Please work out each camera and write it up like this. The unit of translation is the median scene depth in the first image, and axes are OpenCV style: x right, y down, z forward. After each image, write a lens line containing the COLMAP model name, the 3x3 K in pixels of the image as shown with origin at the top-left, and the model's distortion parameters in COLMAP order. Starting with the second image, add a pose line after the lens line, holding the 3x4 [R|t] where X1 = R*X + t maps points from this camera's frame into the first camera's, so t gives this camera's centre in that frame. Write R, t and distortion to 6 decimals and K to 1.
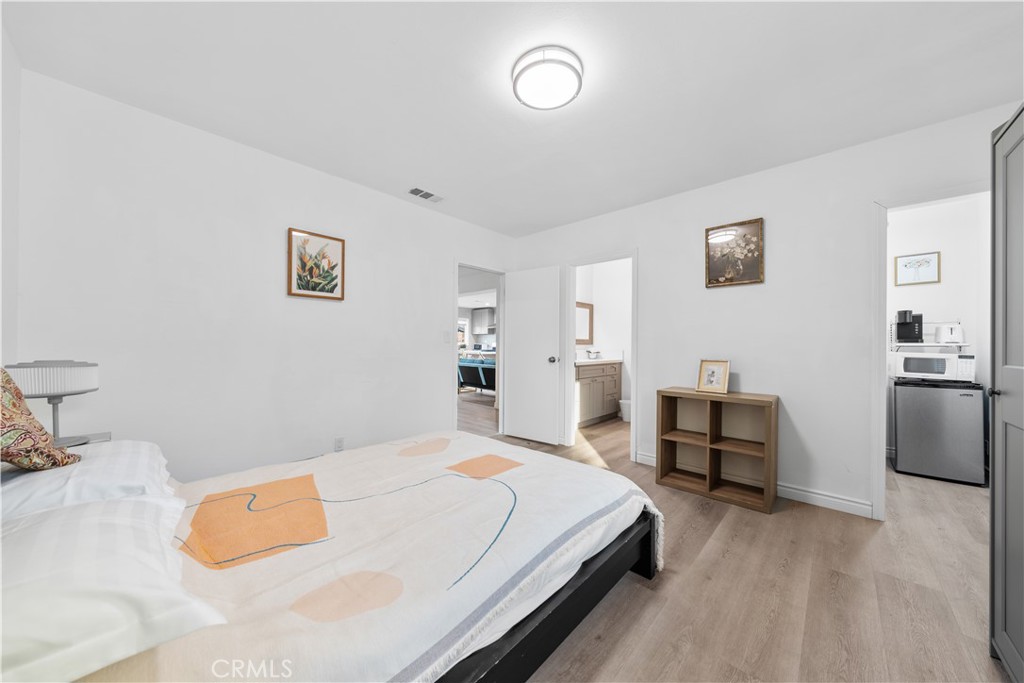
lens RADIAL K [[346.8, 0, 515.2], [0, 346.8, 341.2], [0, 0, 1]] dist [-0.002315, -0.000129]
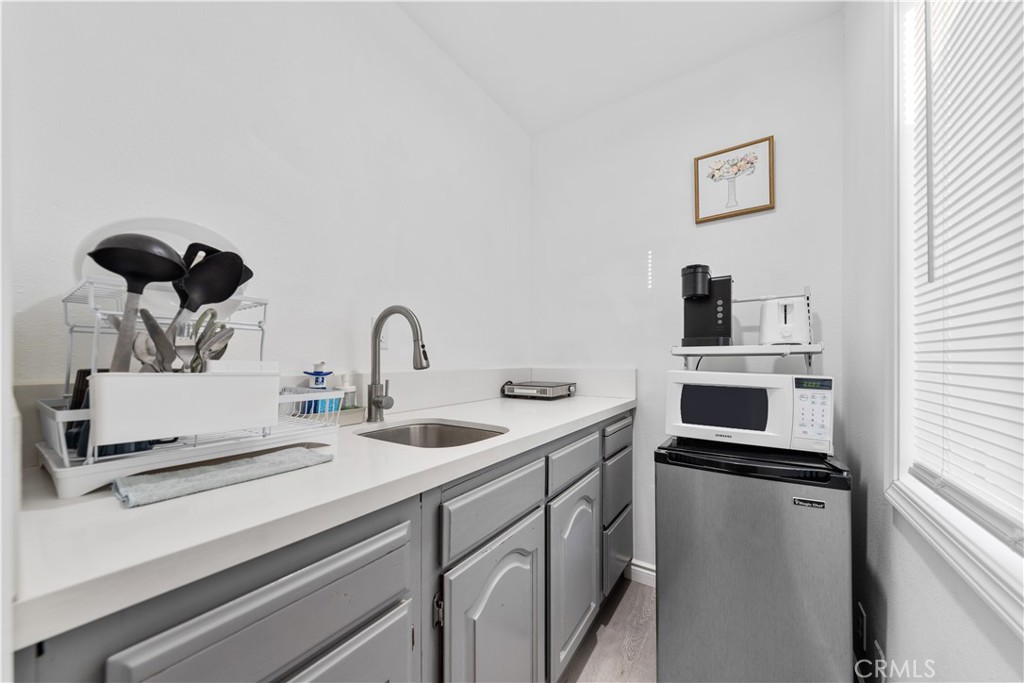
lens RADIAL K [[346.8, 0, 540.2], [0, 346.8, 356.3], [0, 0, 1]] dist [-0.002315, -0.000129]
pose [[0.983431, 0.000525, 0.181284, 0.892688], [0.000290, 0.999990, -0.004471, 0.017544], [-0.181285, 0.004450, 0.983421, 0.647936]]
